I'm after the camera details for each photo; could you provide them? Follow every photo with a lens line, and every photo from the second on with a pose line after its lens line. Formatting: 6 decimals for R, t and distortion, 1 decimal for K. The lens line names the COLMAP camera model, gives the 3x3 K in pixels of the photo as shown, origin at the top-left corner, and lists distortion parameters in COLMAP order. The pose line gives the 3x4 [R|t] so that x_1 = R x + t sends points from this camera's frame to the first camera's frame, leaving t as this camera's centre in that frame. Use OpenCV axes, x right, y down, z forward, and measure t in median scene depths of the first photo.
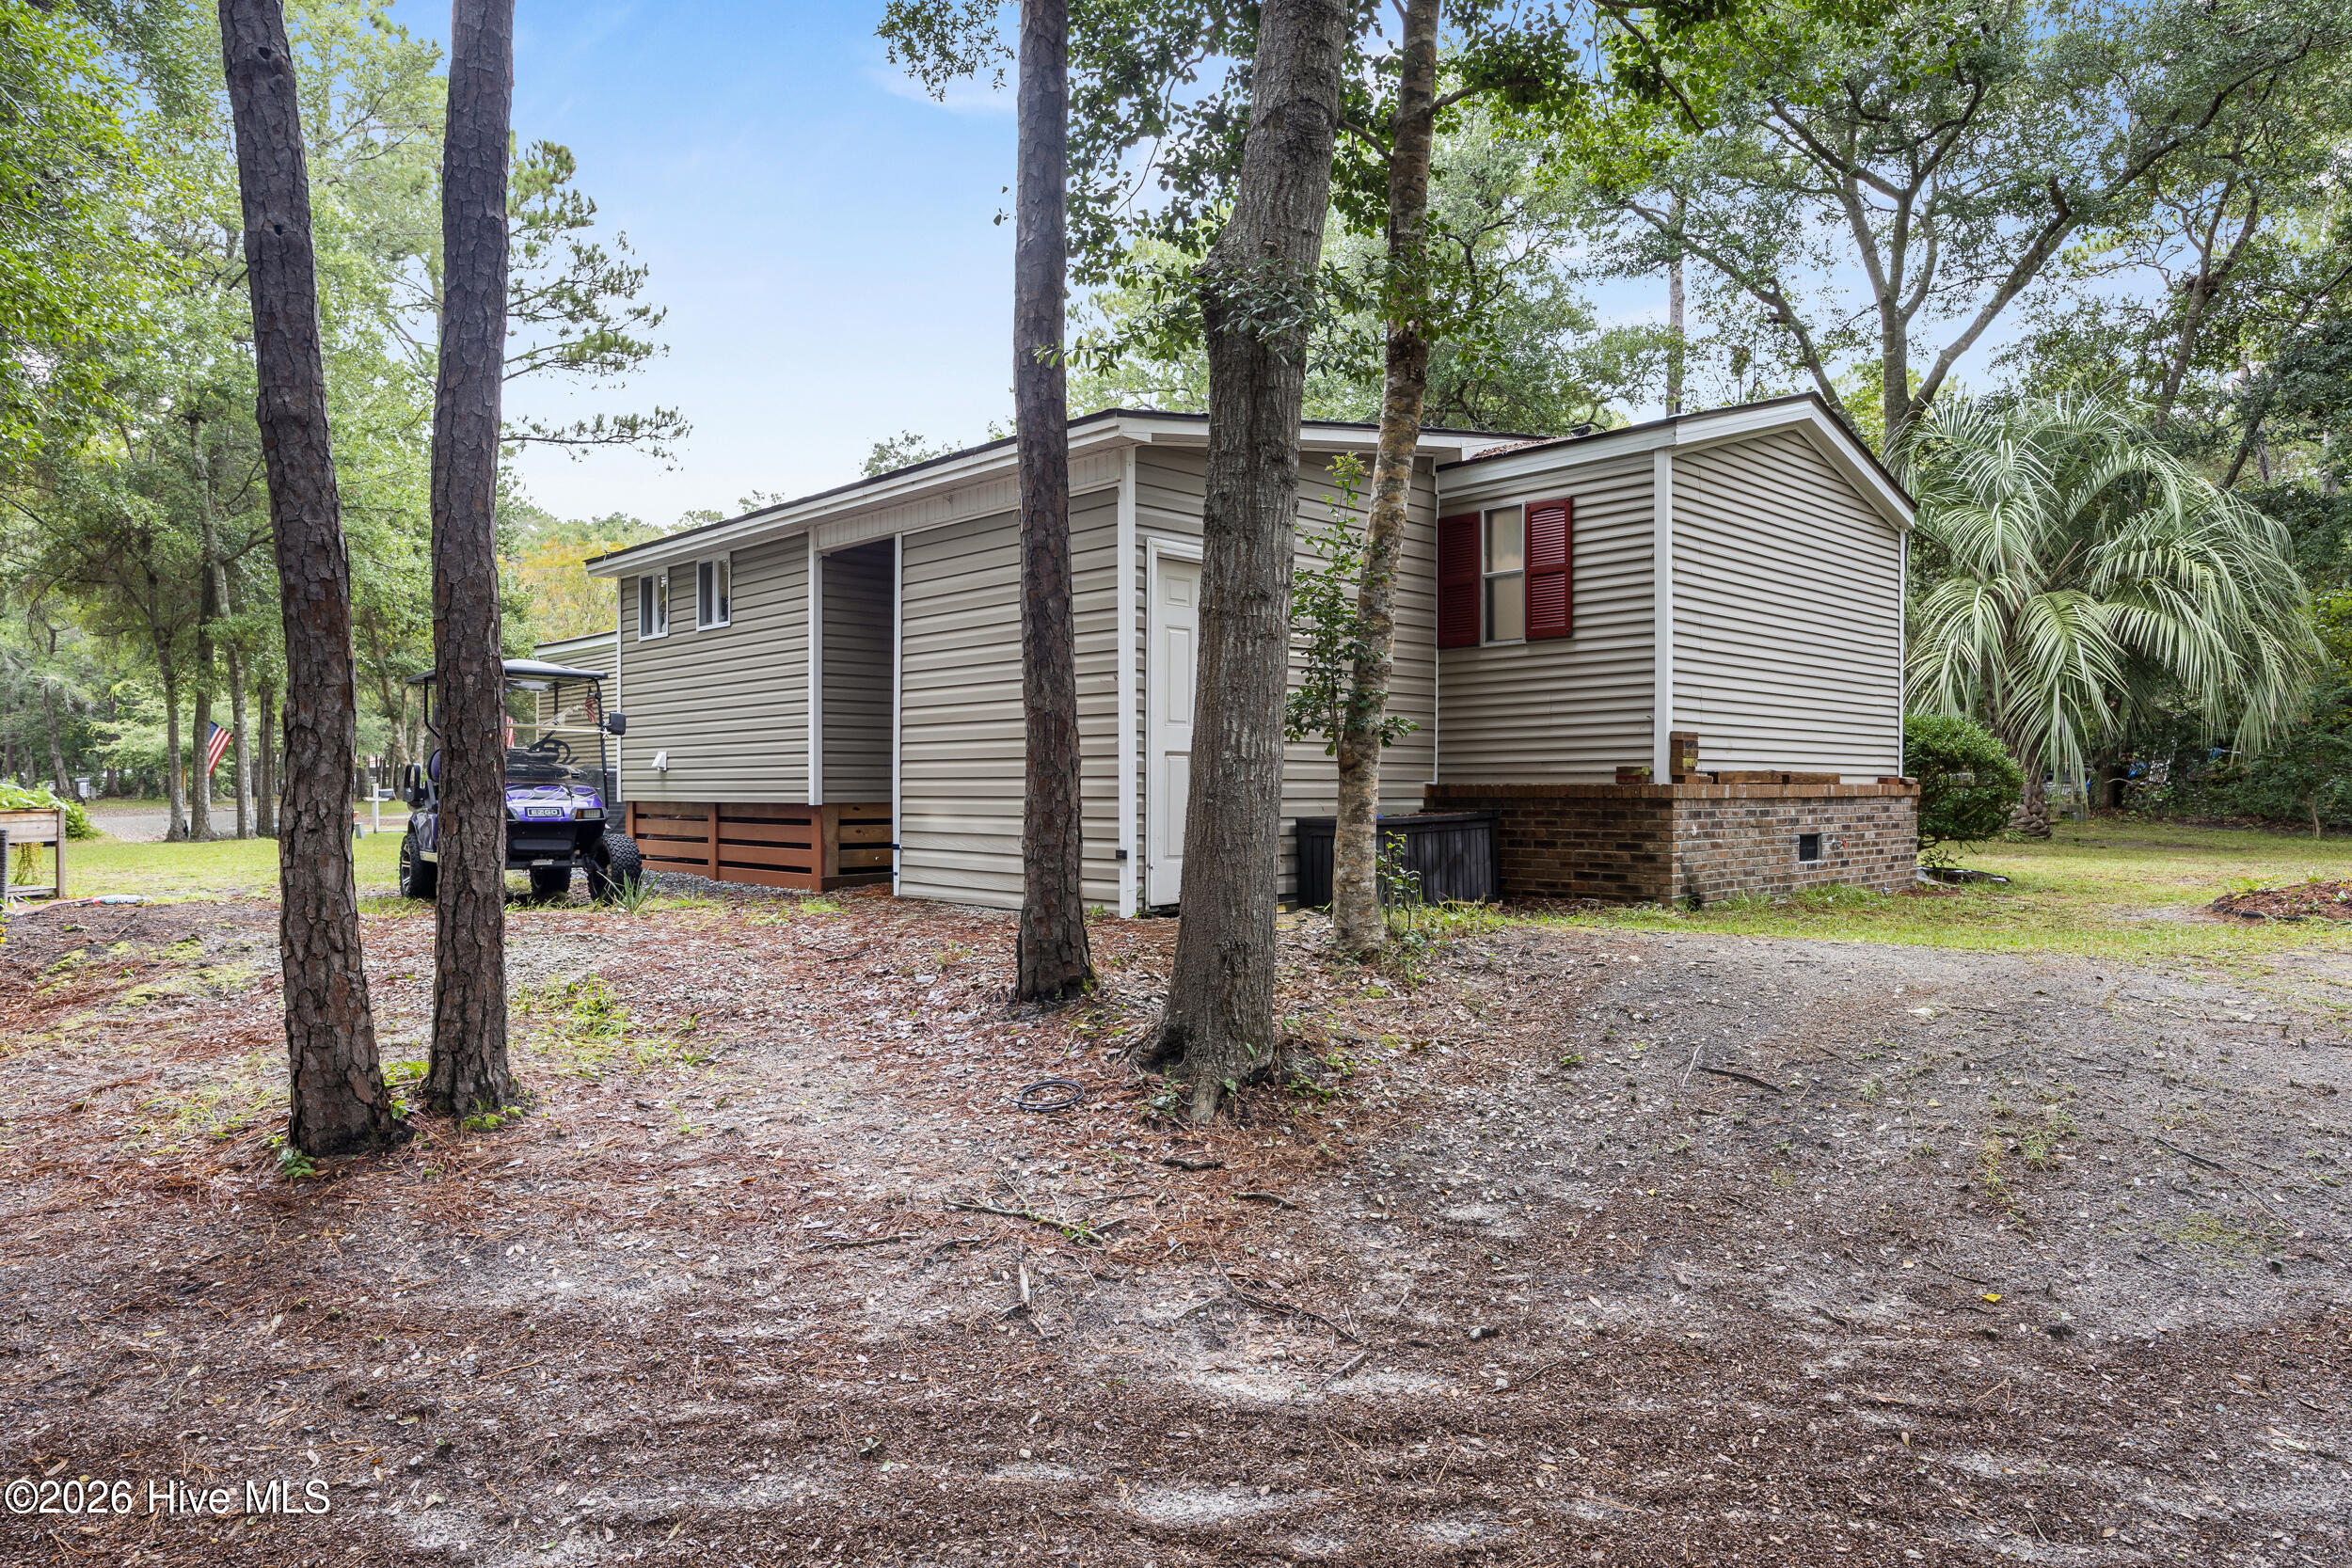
lens RADIAL K [[1432.5, 0, 1176.5], [0, 1432.5, 786.8], [0, 0, 1]] dist [-0.001095, -0.000061]
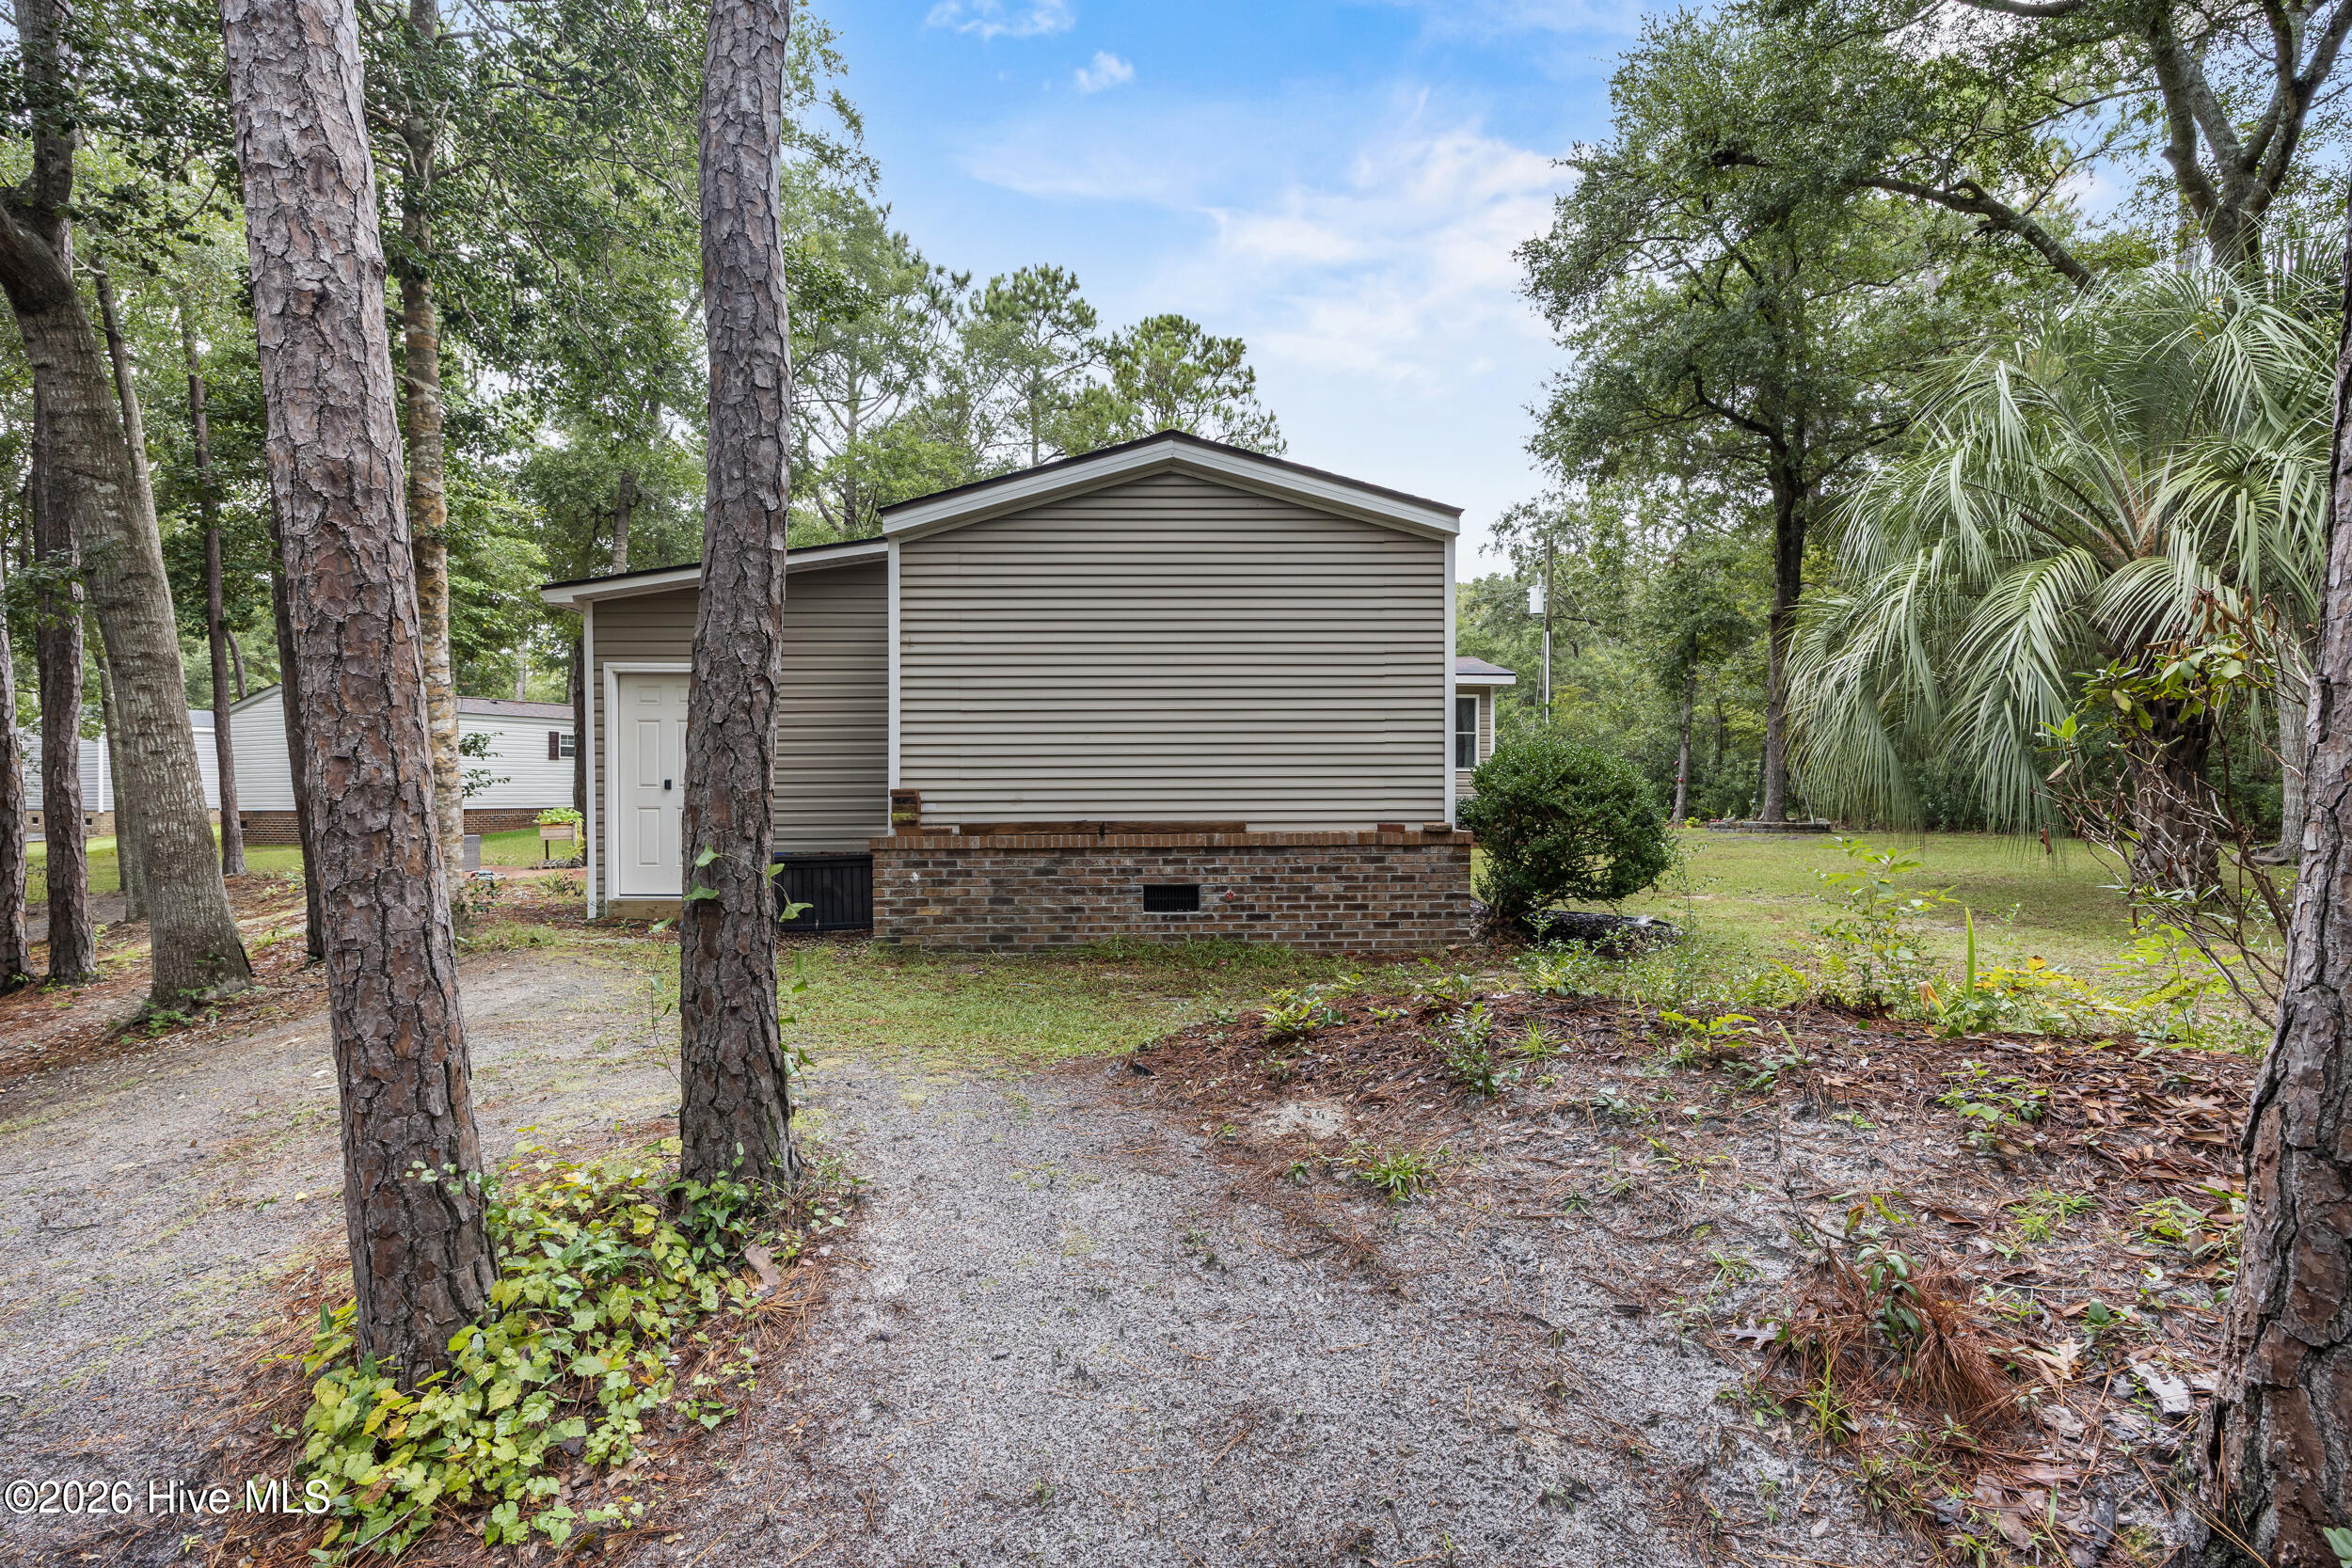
lens RADIAL K [[1178.2, 0, 1185.2], [0, 1178.2, 789.7], [0, 0, 1]] dist [-0.013319, -0.000252]
pose [[0.733408, -0.006021, -0.679762, 1.007194], [0.008581, 0.999963, 0.000402, -0.032265], [0.679734, -0.006128, 0.733433, 0.428403]]
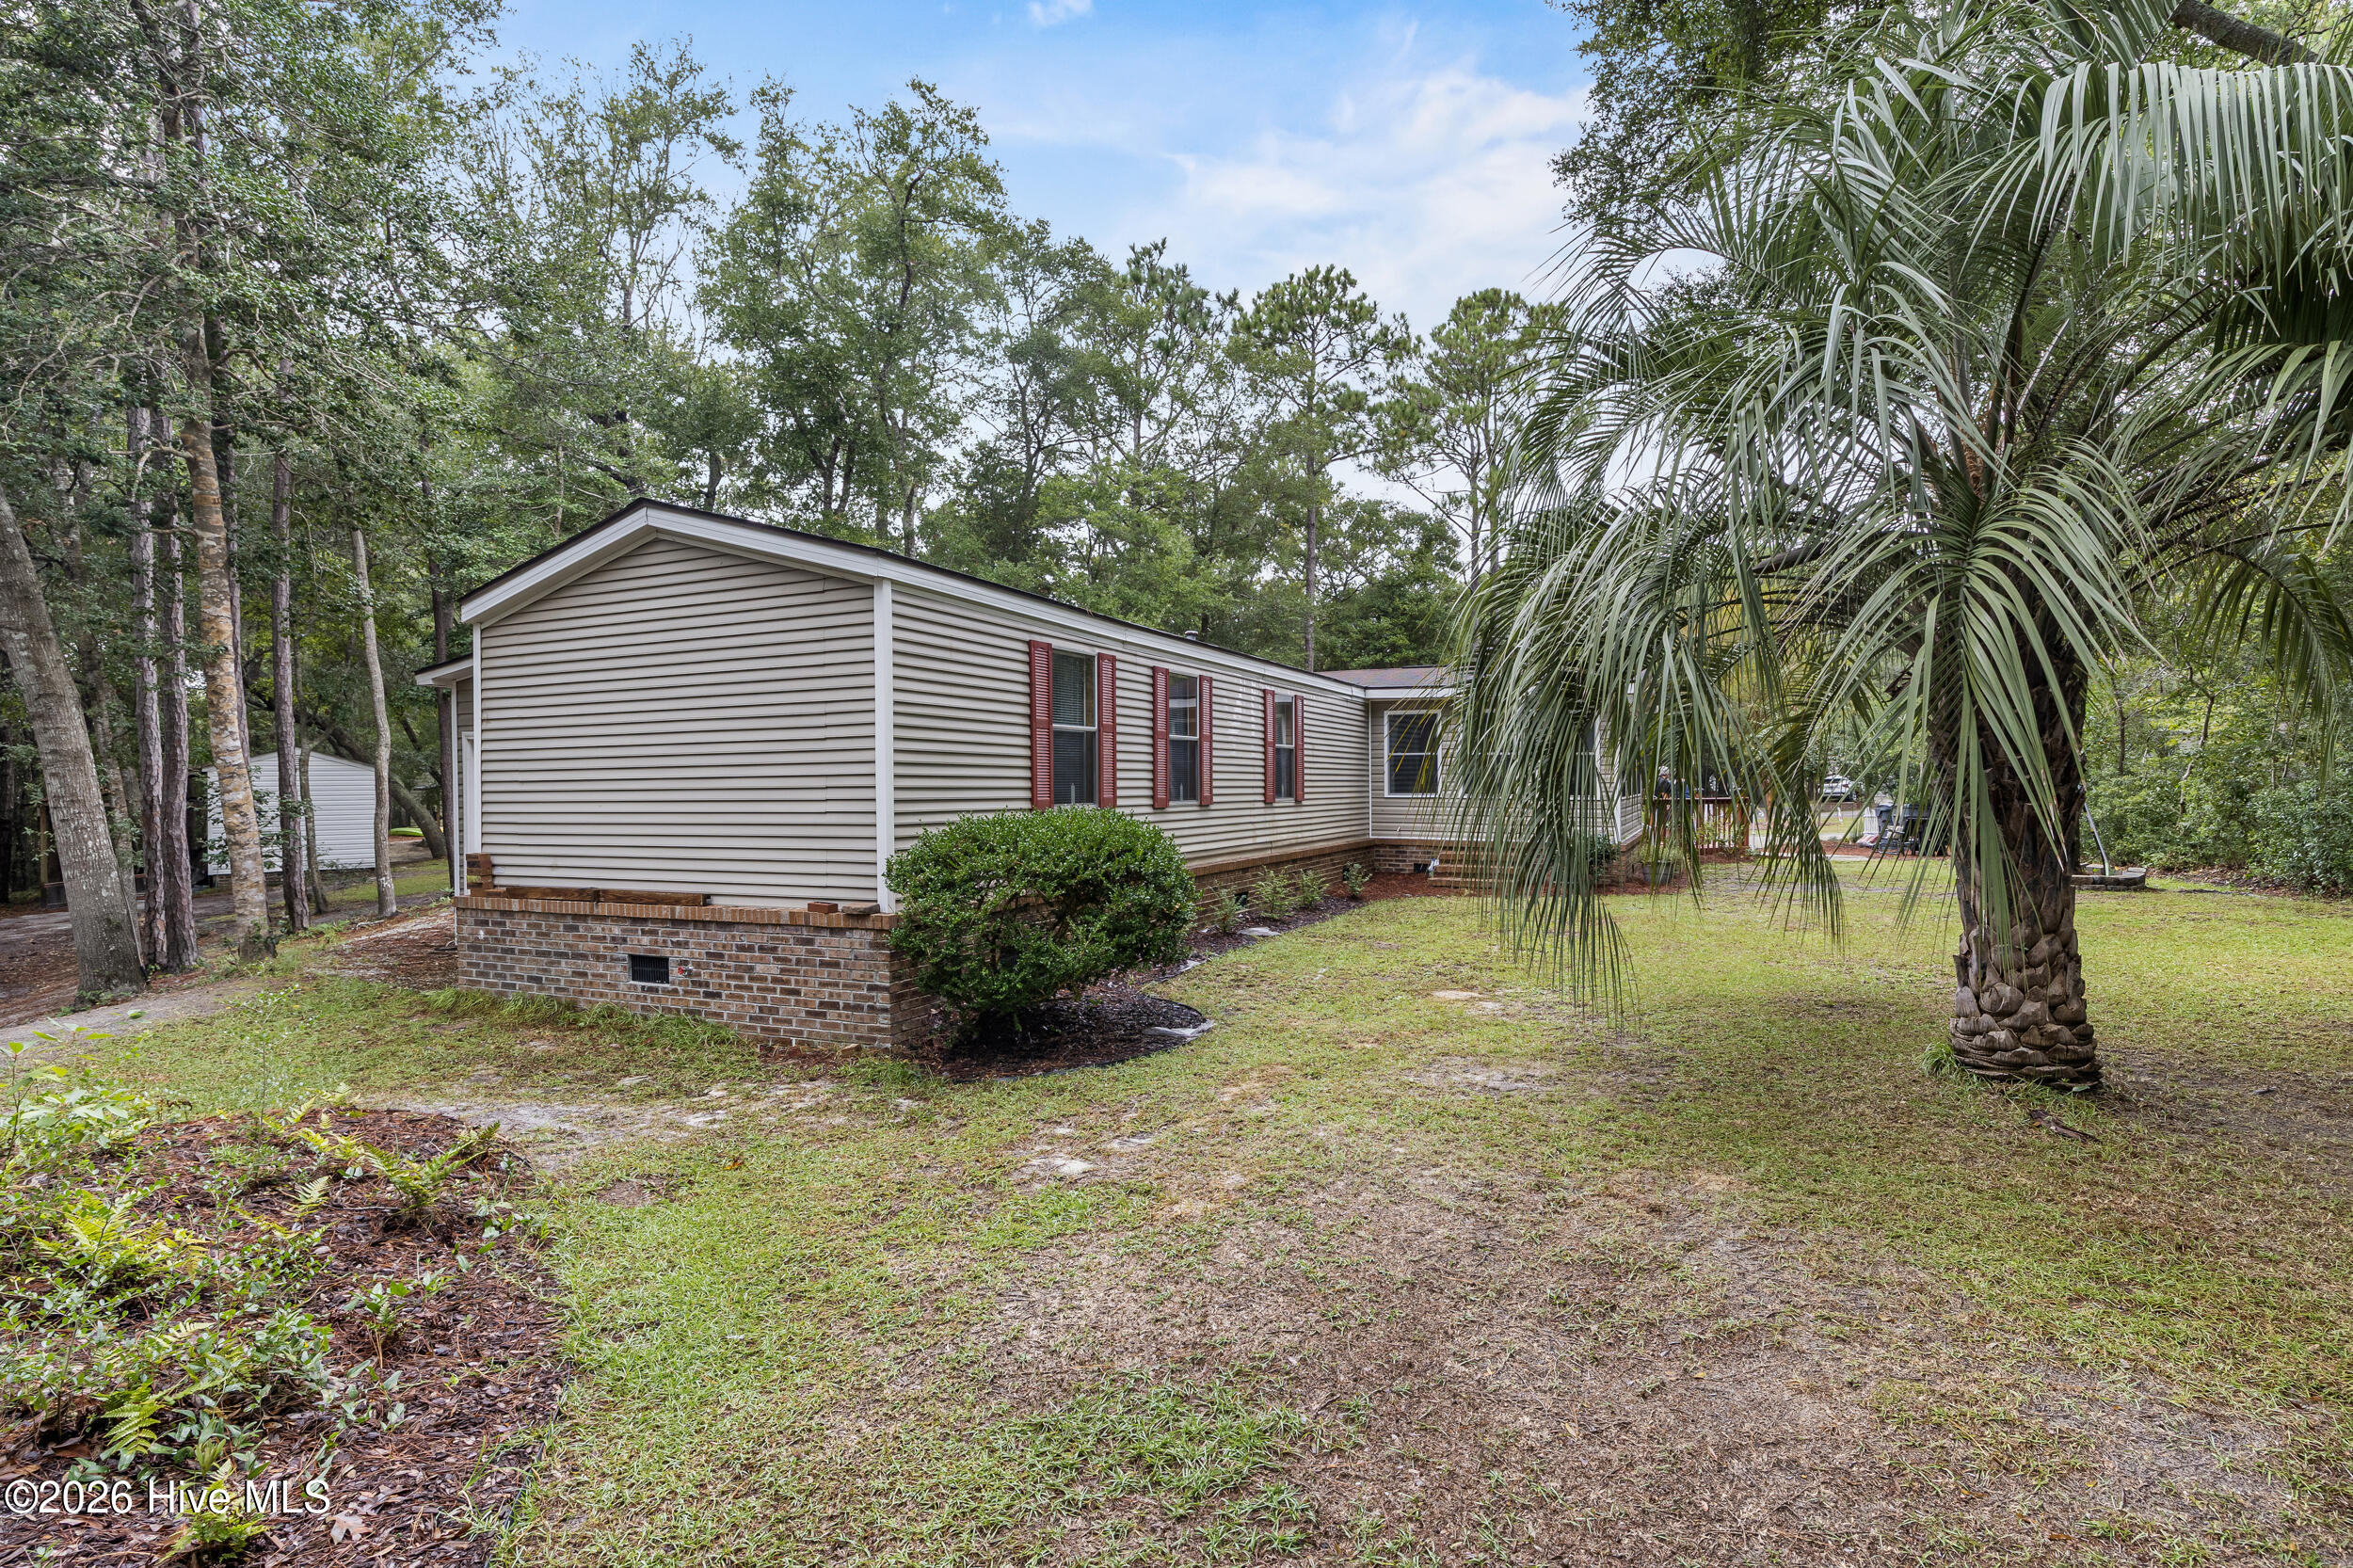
lens RADIAL K [[1178.8, 0, 1178.1], [0, 1178.8, 790.8], [0, 0, 1]] dist [-0.013319, -0.000252]
pose [[0.351803, -0.007509, -0.936044, 1.327091], [0.011264, 0.999929, -0.003788, -0.071881], [0.936006, -0.009210, 0.351863, 1.073161]]
